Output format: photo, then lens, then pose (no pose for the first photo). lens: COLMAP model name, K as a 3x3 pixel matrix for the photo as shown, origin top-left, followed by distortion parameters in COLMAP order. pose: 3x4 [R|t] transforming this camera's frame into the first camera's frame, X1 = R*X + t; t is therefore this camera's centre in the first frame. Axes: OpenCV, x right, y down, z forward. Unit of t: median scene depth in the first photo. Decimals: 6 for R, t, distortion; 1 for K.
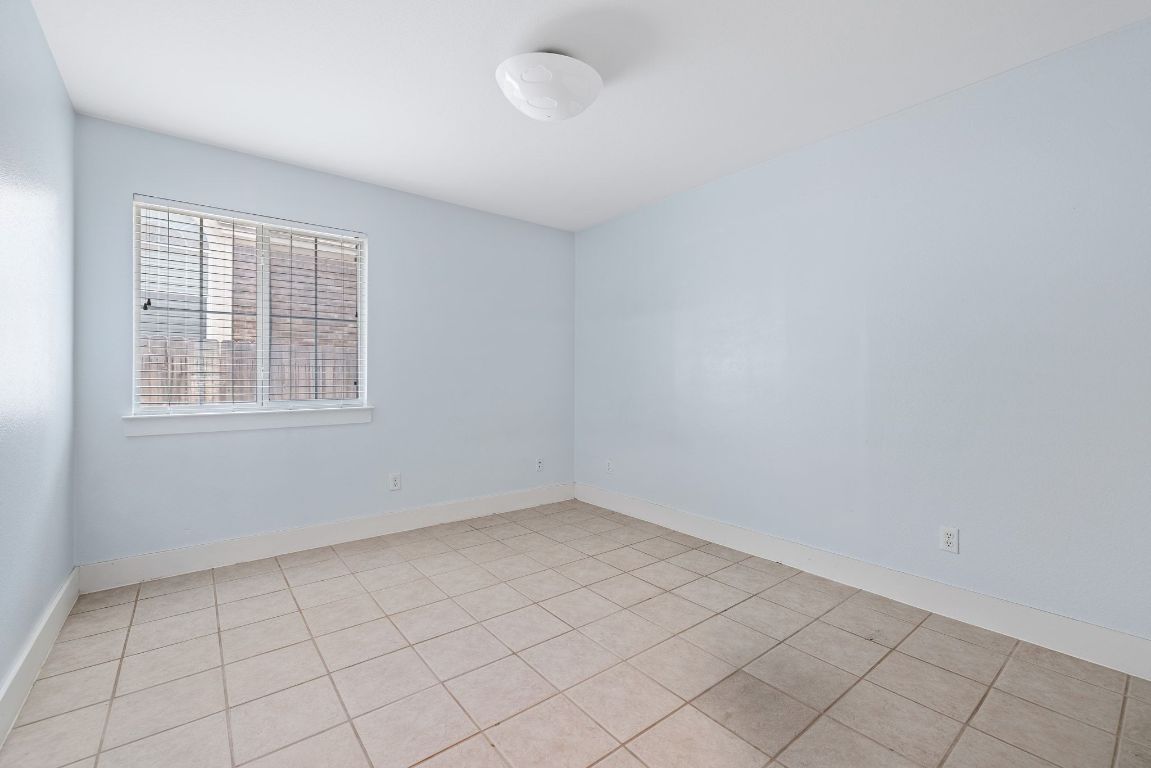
lens RADIAL K [[482.3, 0, 572.1], [0, 482.3, 376.4], [0, 0, 1]] dist [-0.000123, 0.000016]
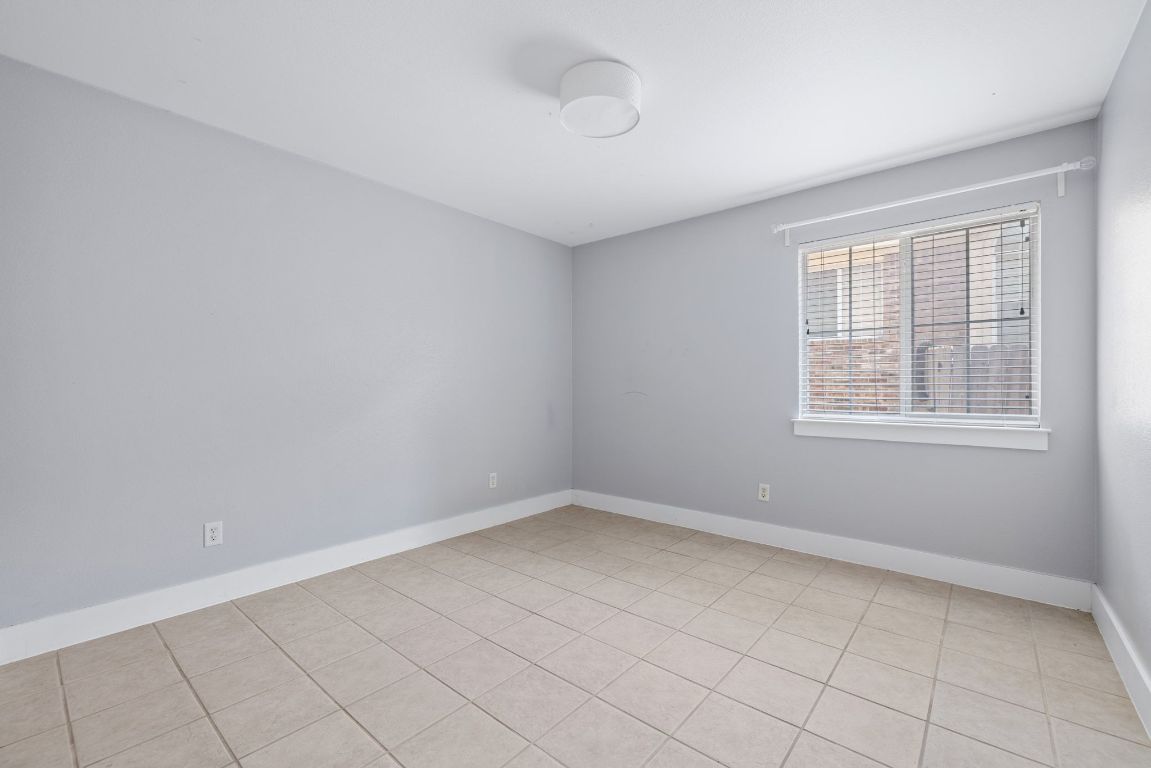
lens RADIAL K [[482.3, 0, 572.1], [0, 482.3, 389.3], [0, 0, 1]] dist [-0.000123, 0.000016]
pose [[0.193507, 0.001665, -0.981098, 0.180225], [0.000335, 0.999998, 0.001763, -0.000533], [0.981099, -0.000669, 0.193506, 0.137062]]
